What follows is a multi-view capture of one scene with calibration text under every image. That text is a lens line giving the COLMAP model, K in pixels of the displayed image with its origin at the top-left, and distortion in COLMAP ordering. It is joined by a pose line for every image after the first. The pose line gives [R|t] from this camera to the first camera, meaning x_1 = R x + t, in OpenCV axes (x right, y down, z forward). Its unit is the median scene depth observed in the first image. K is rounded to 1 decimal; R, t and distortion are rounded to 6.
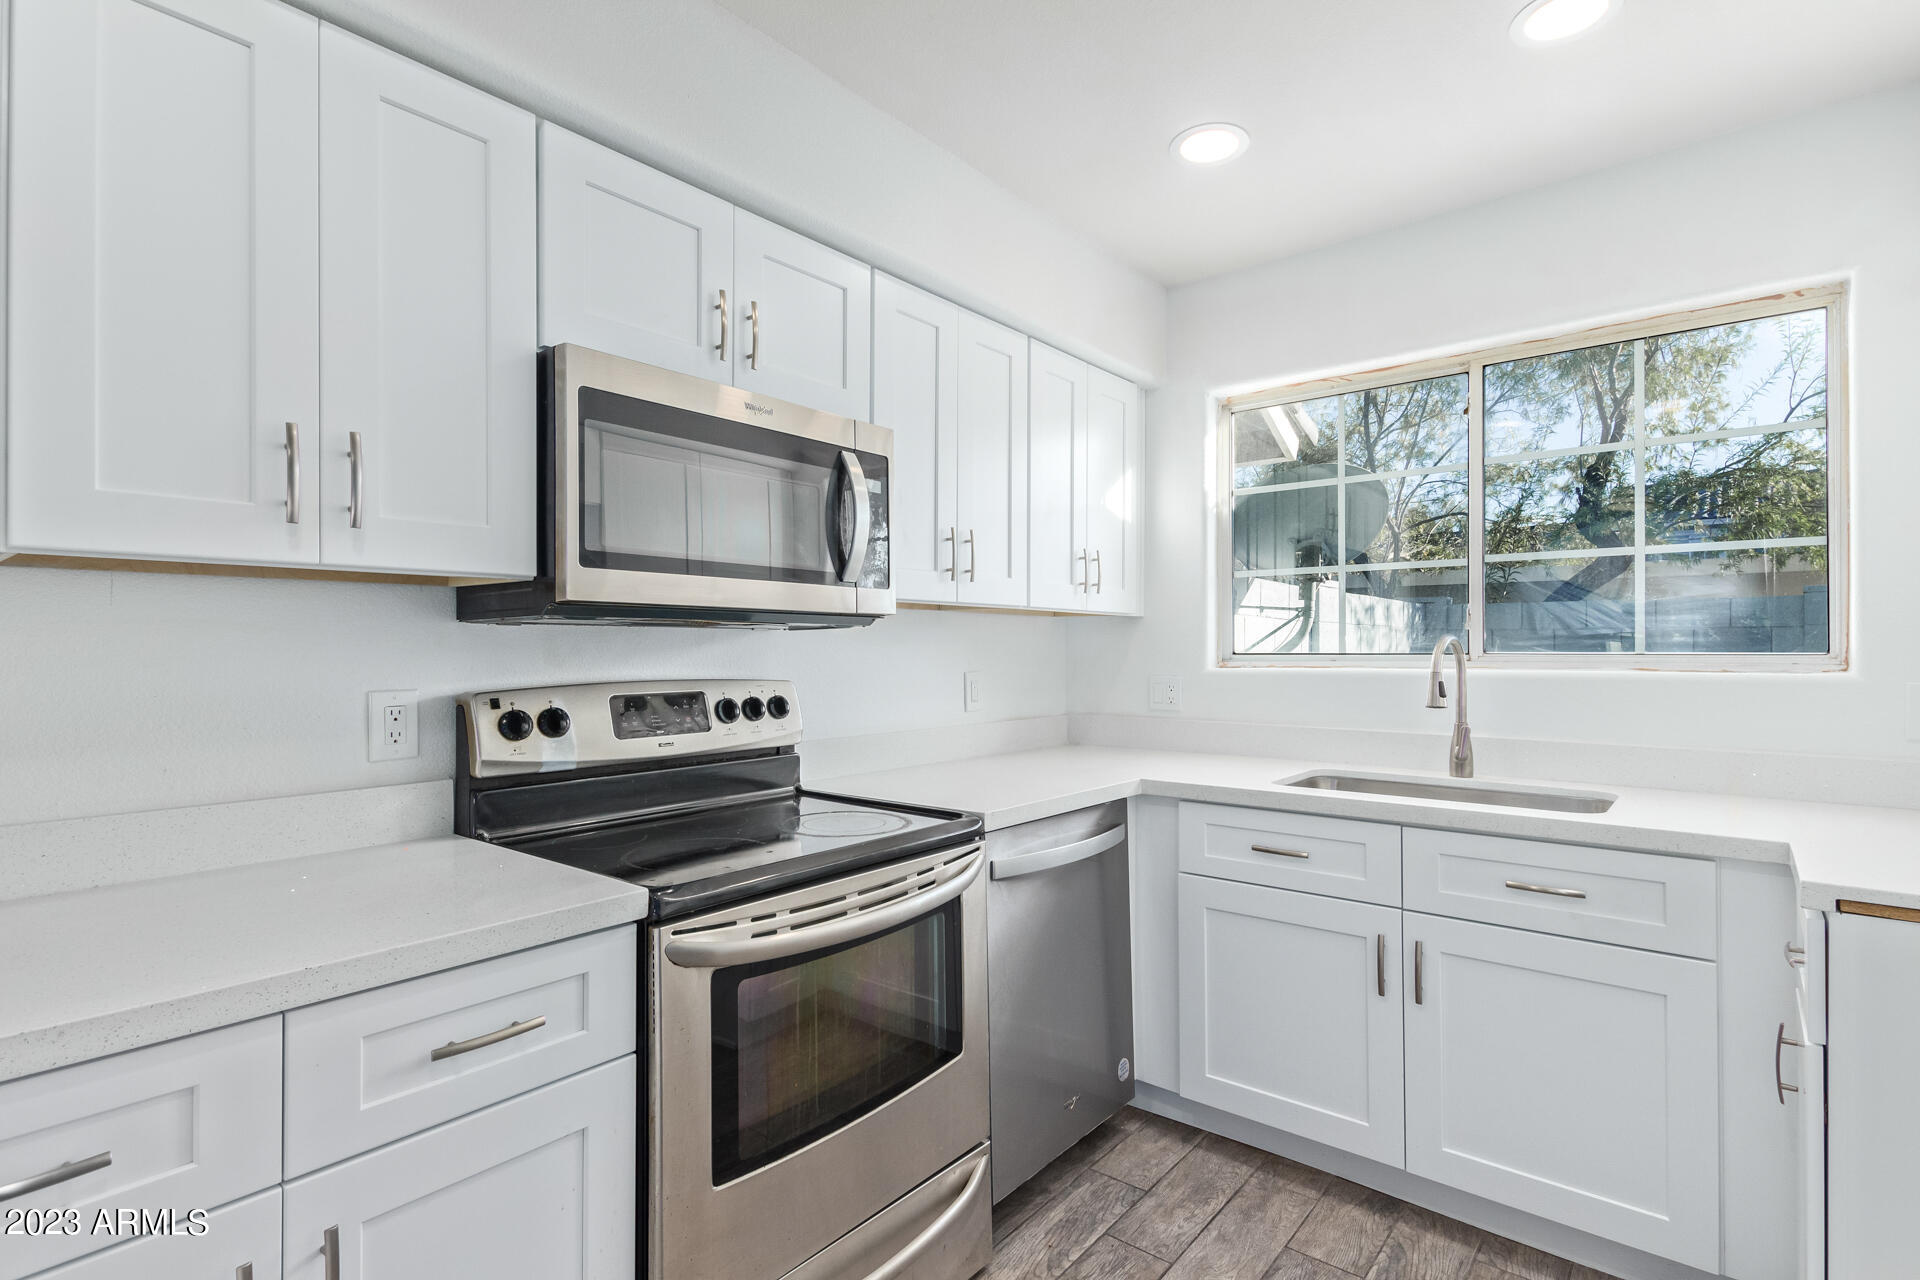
lens RADIAL K [[881.8, 0, 957.5], [0, 881.8, 648.3], [0, 0, 1]] dist [0.013291, -0.005069]
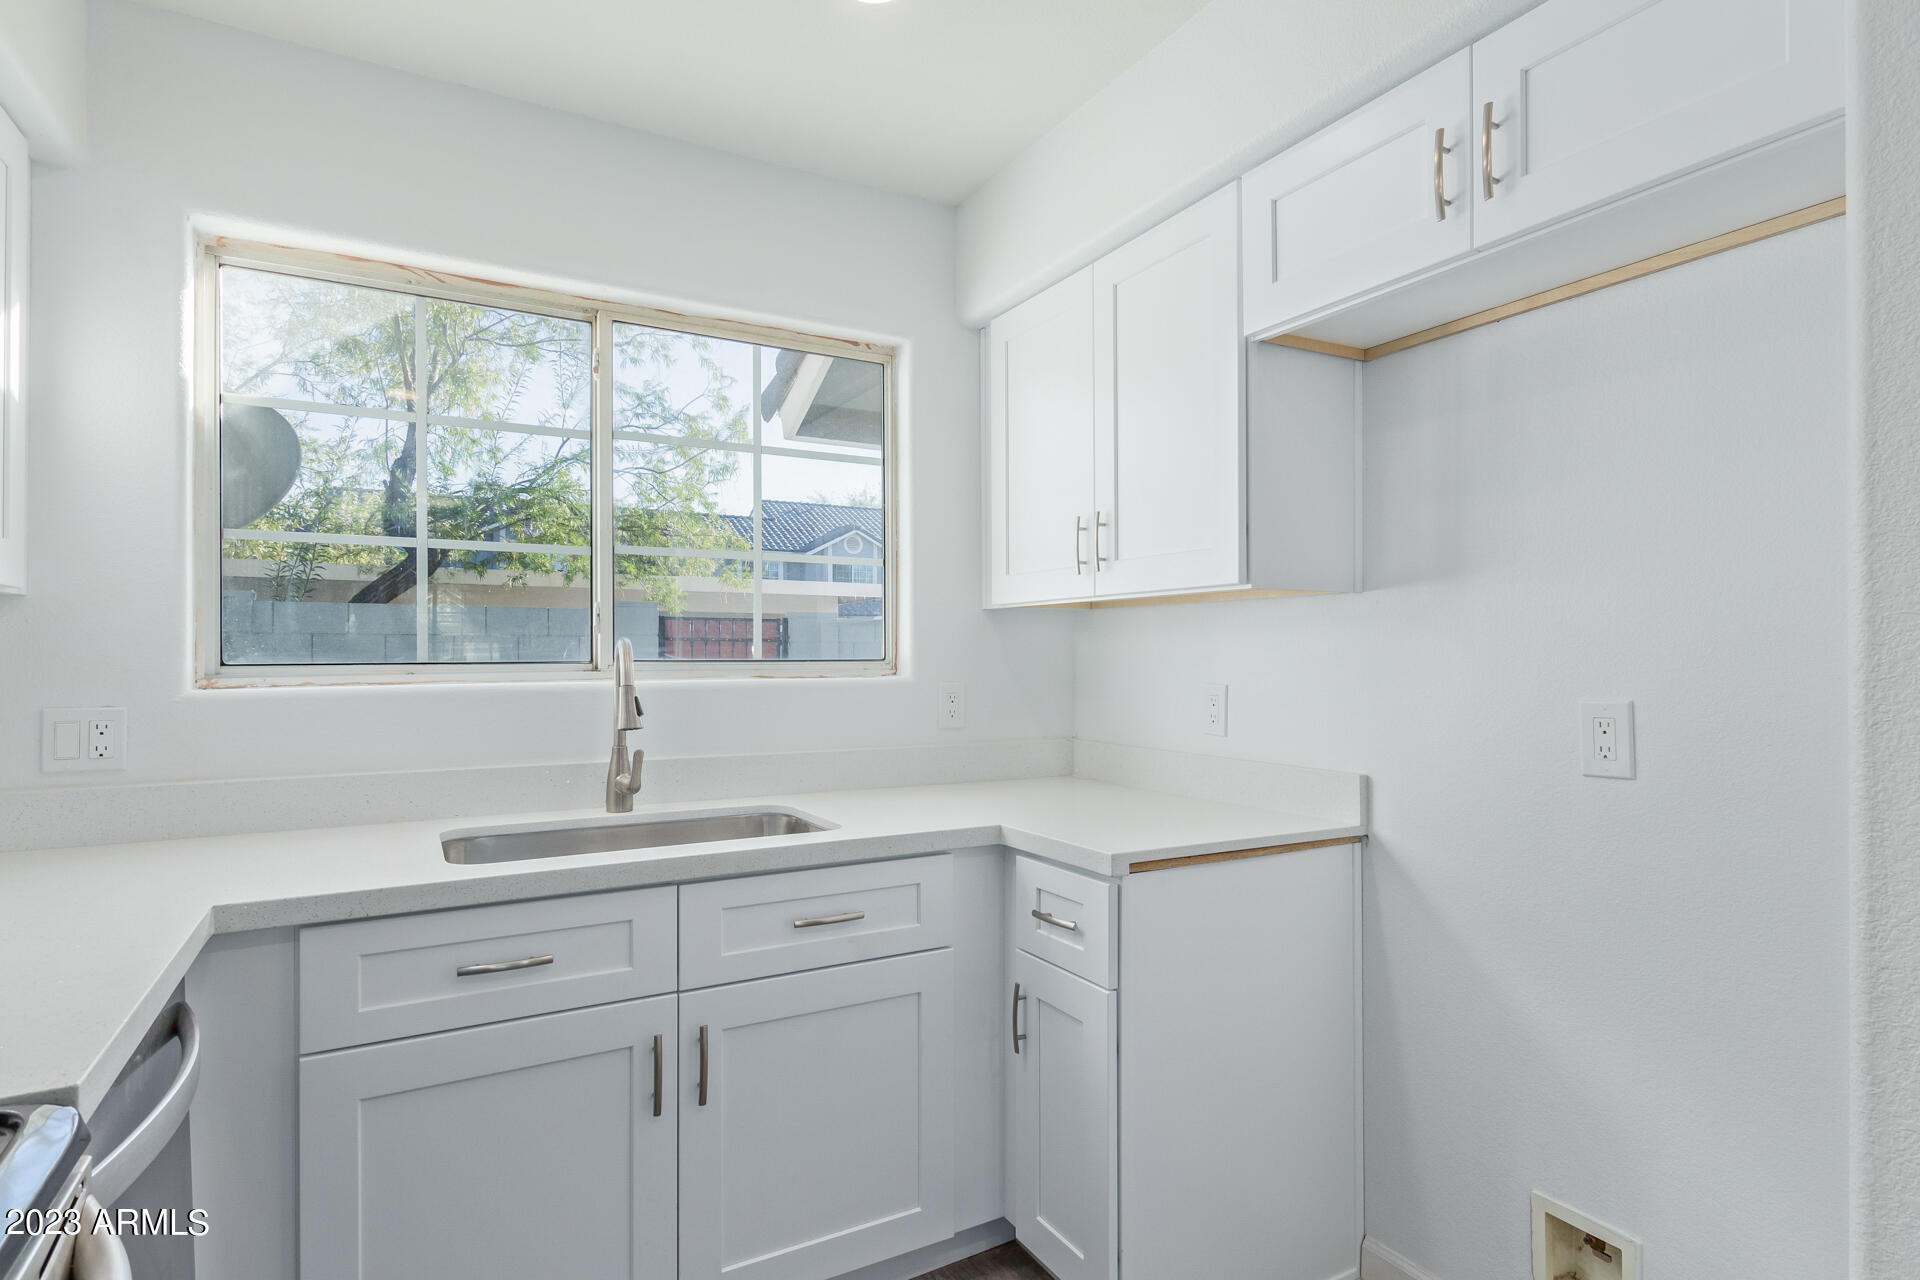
lens RADIAL K [[998.8, 0, 954.5], [0, 998.8, 652.0], [0, 0, 1]] dist [-0.000345, -0.000335]
pose [[0.356702, 0.003299, 0.934212, -0.196167], [0.000965, 0.999992, -0.003899, 0.000565], [-0.934218, 0.002293, 0.356696, 0.396164]]
